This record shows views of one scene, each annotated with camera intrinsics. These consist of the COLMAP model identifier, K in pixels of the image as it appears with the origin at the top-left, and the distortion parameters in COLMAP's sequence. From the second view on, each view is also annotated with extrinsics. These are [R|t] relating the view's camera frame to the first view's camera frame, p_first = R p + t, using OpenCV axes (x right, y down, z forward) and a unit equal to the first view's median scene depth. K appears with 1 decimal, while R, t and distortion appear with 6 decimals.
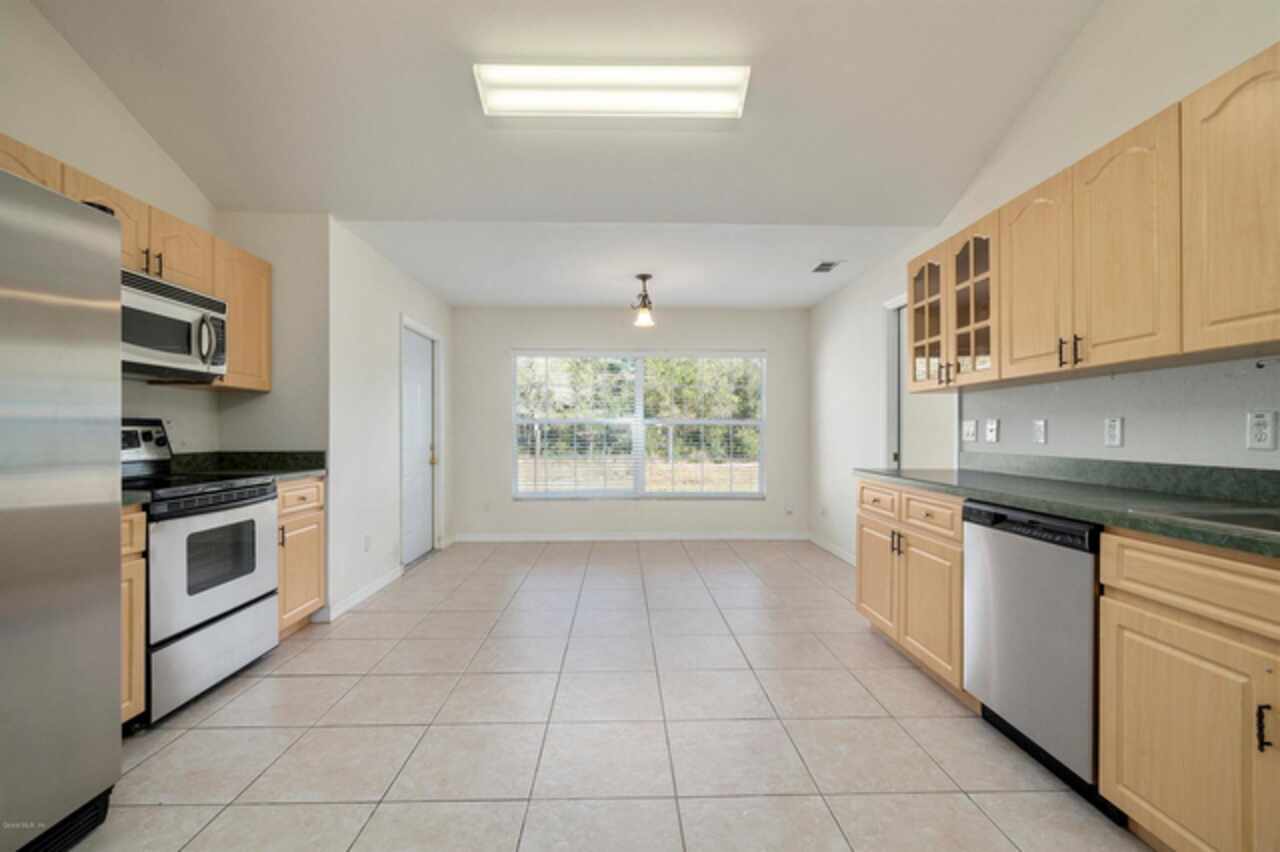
lens RADIAL K [[563.9, 0, 635.7], [0, 563.9, 424.9], [0, 0, 1]] dist [0.000238, -0.006444]
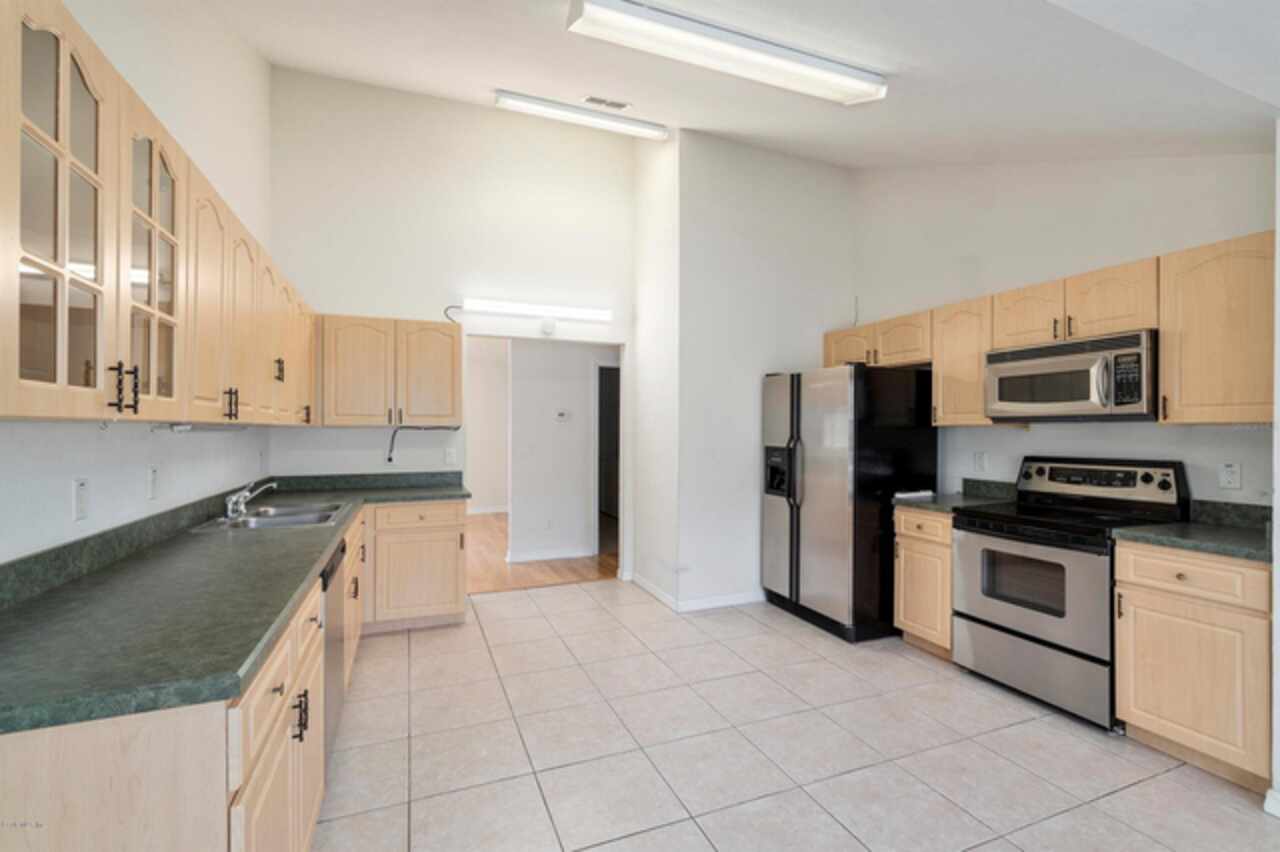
lens RADIAL K [[563.9, 0, 635.7], [0, 563.9, 424.9], [0, 0, 1]] dist [0.000238, -0.006444]
pose [[-0.938985, -0.004131, -0.343933, 0.359337], [0.003758, 0.999745, -0.022267, -0.057083], [0.343937, -0.022201, -0.938730, 1.672110]]
